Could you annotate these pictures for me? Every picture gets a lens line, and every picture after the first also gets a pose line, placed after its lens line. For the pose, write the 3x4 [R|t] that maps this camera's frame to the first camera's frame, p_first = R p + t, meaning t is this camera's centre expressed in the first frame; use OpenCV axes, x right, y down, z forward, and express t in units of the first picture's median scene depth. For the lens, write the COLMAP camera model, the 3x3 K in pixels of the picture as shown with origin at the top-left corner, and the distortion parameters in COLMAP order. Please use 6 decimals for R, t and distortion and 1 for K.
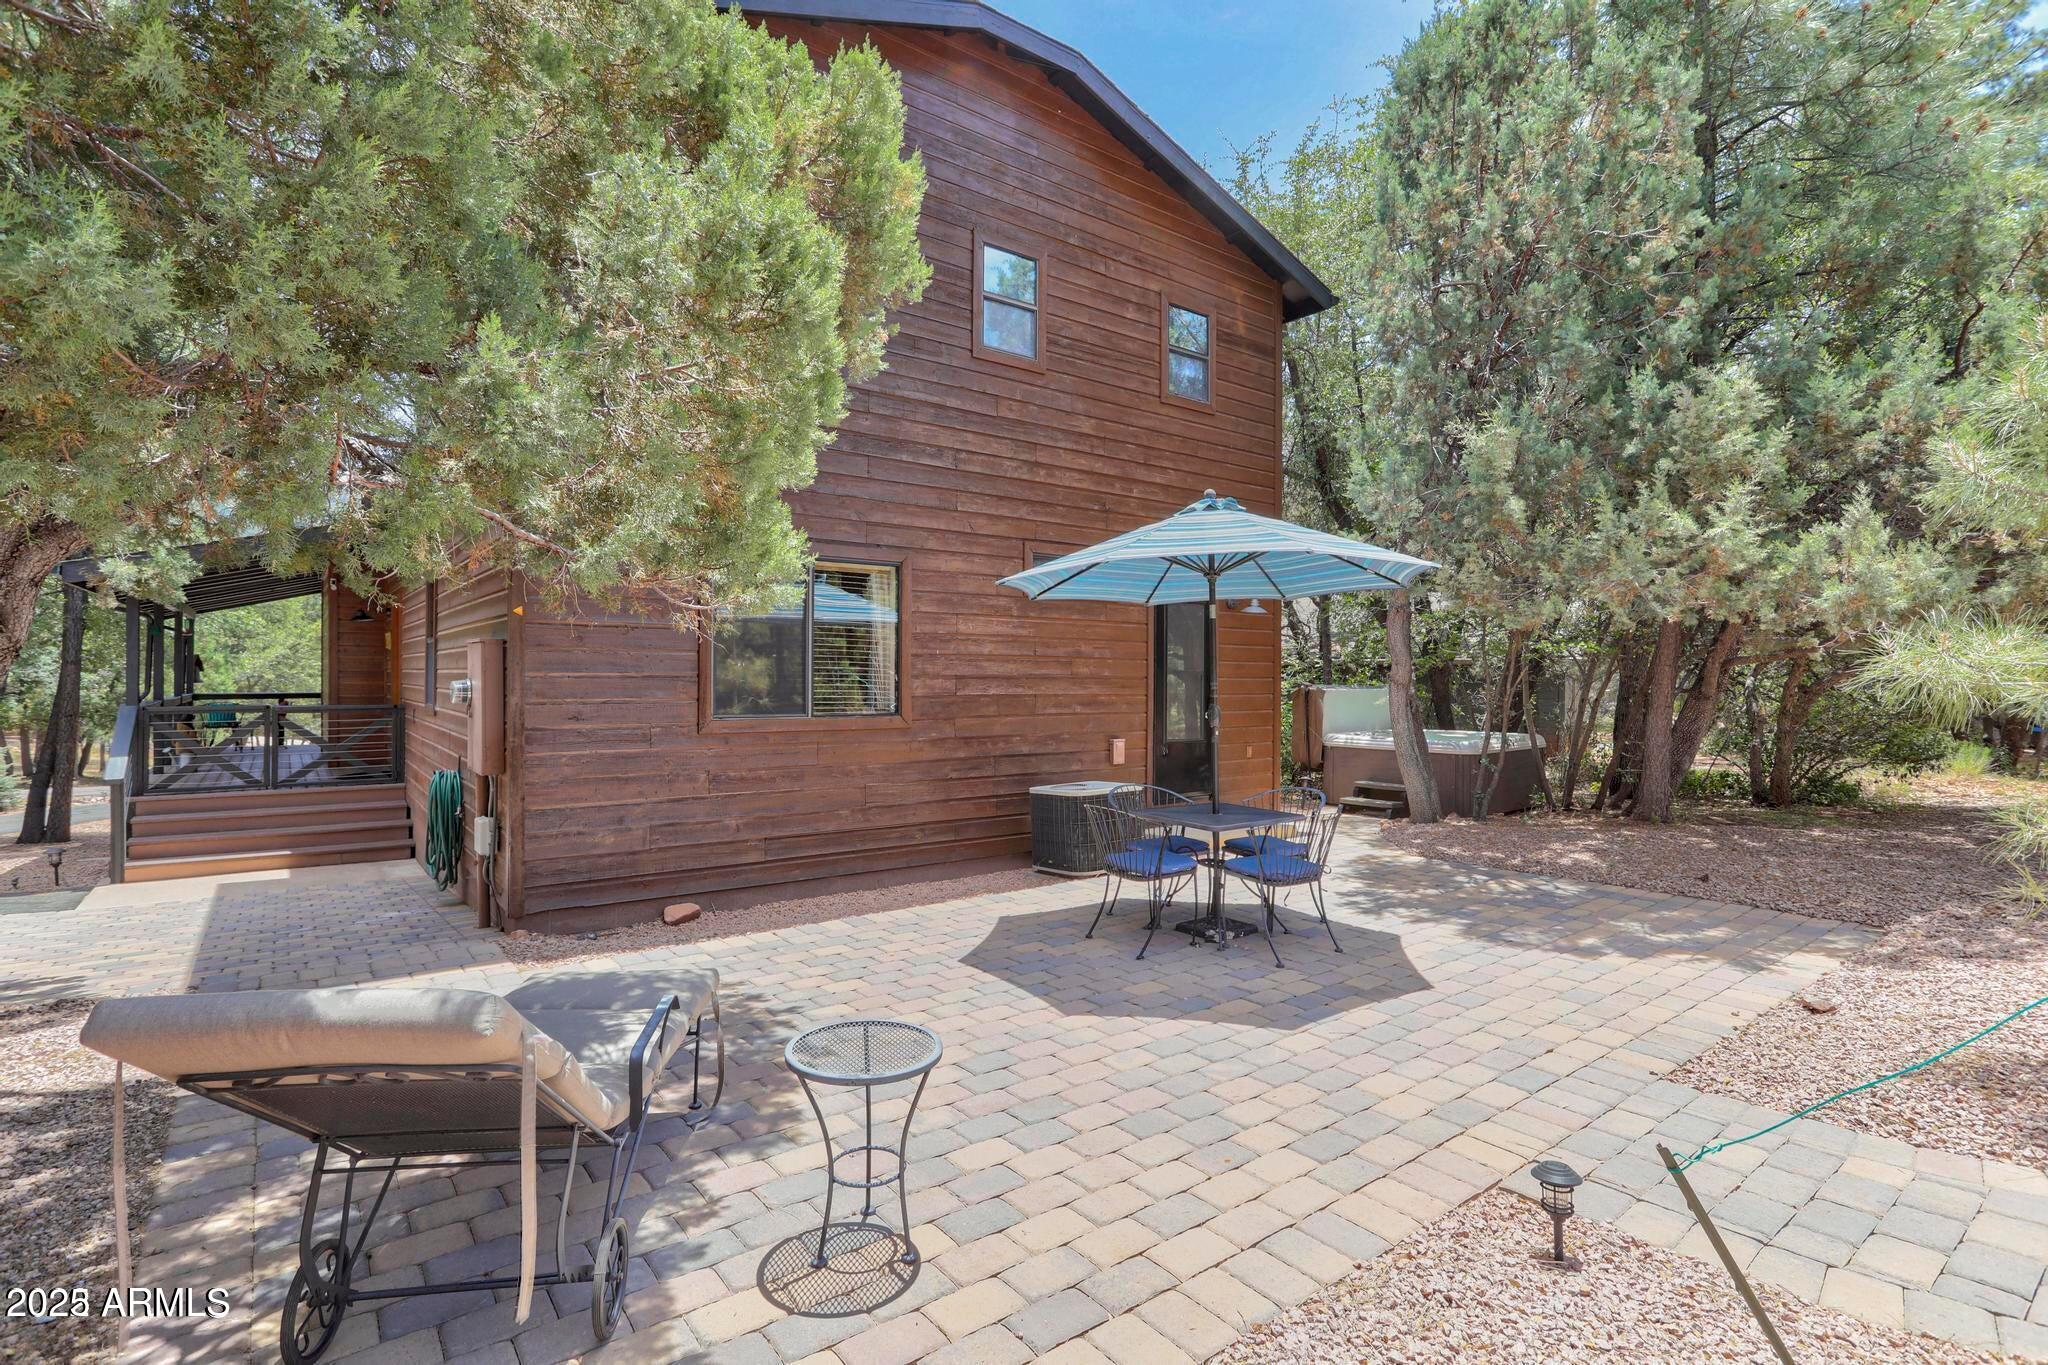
lens RADIAL K [[994.5, 0, 1017.0], [0, 994.5, 680.2], [0, 0, 1]] dist [-0.068903, 0.026448]
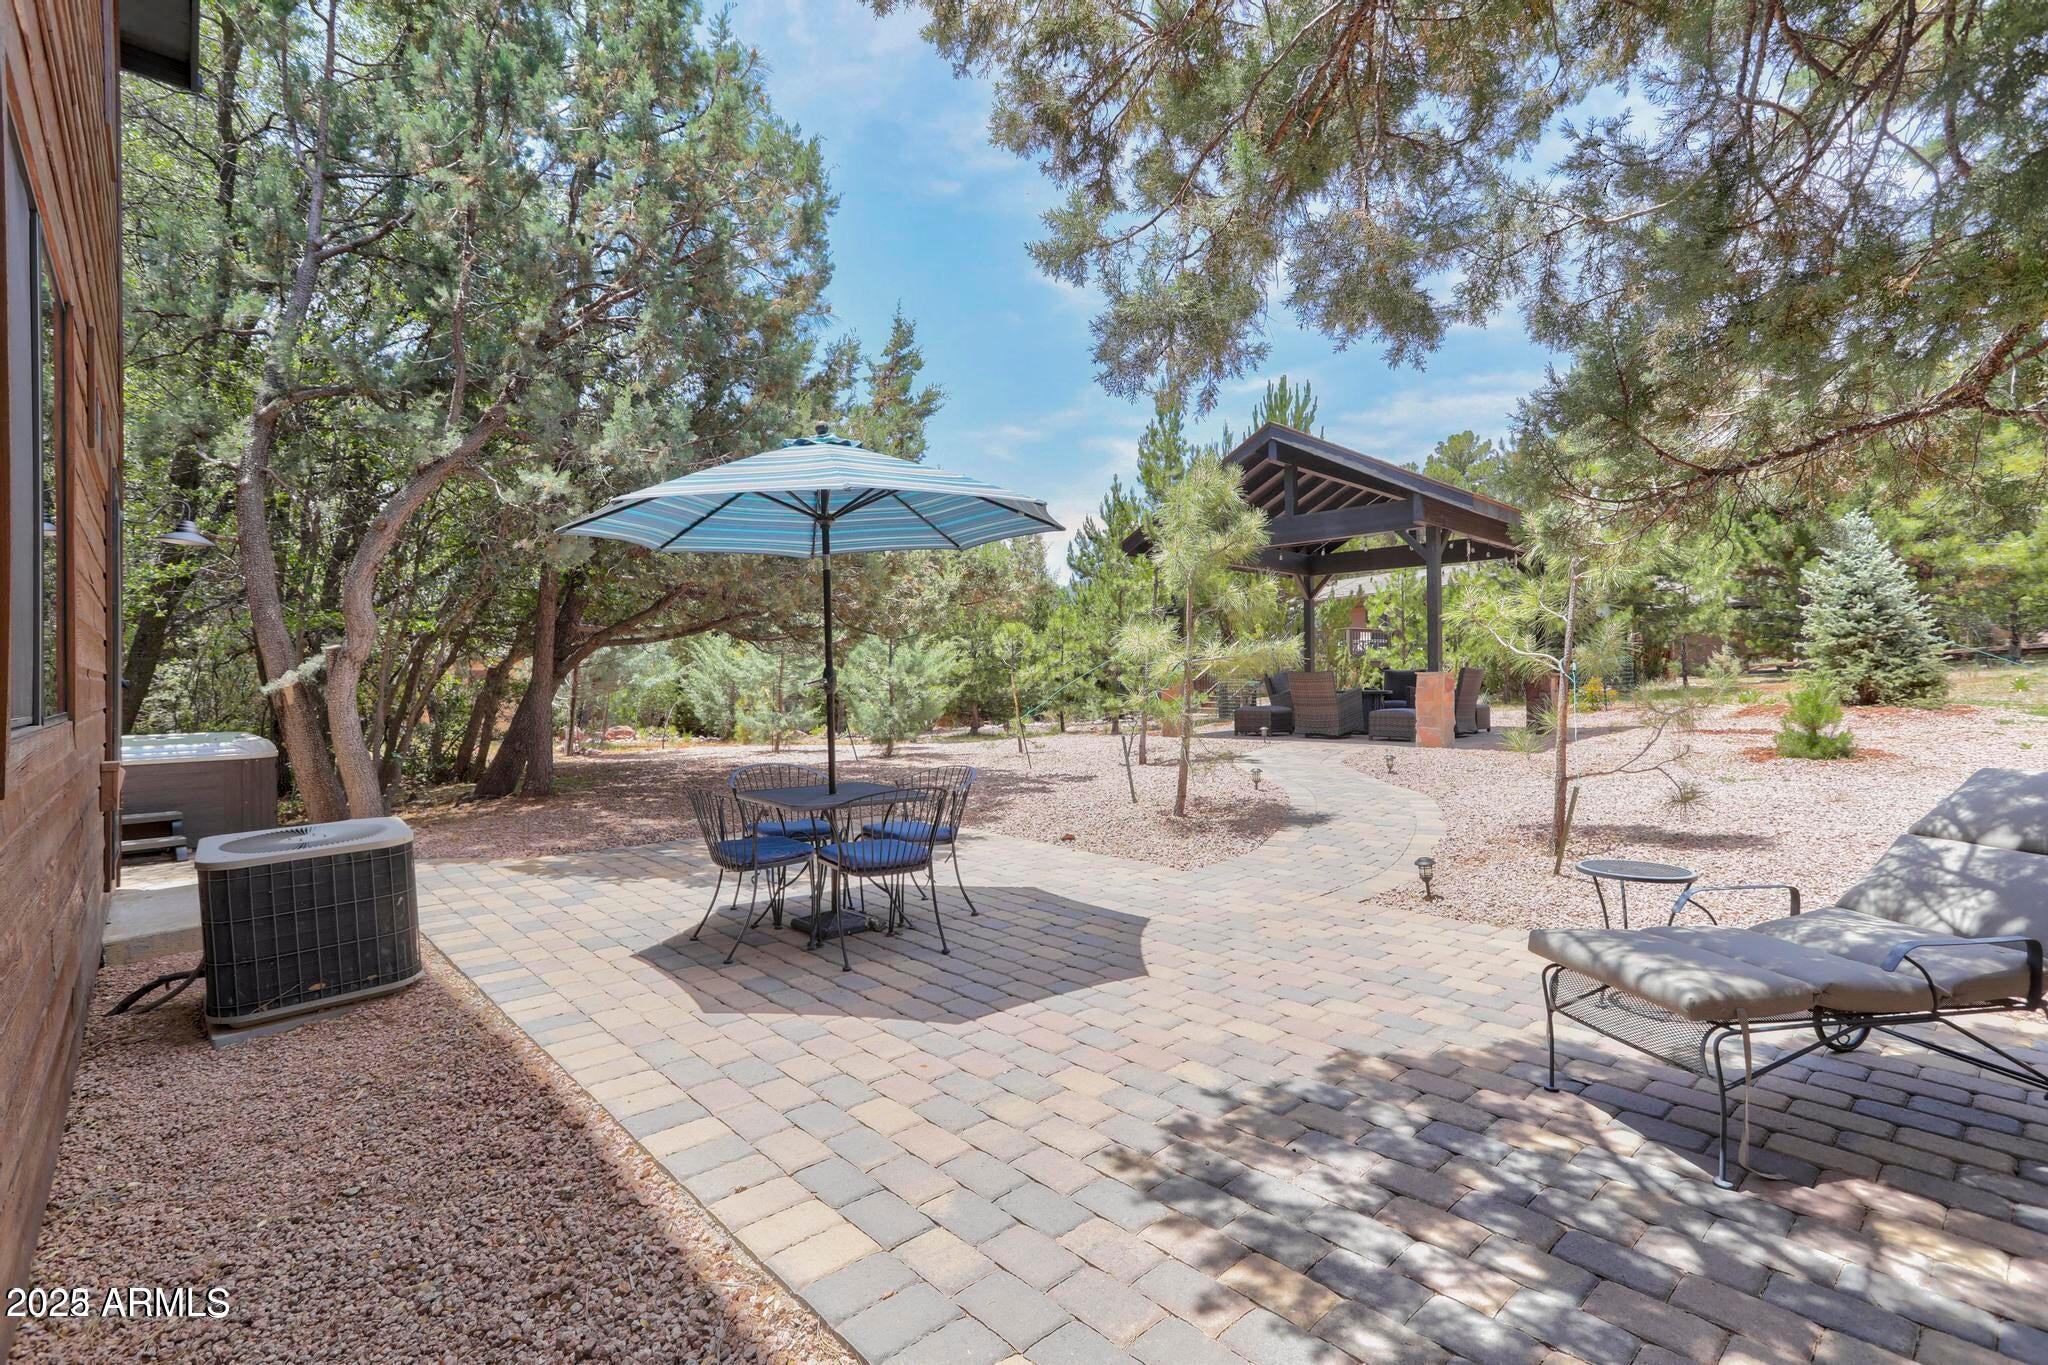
lens RADIAL K [[994.5, 0, 1026.2], [0, 994.5, 685.6], [0, 0, 1]] dist [-0.068903, 0.026448]
pose [[-0.076630, -0.020819, 0.996842, -0.889920], [0.012548, 0.999683, 0.021843, 0.033105], [-0.996981, 0.014182, -0.076345, 1.173920]]
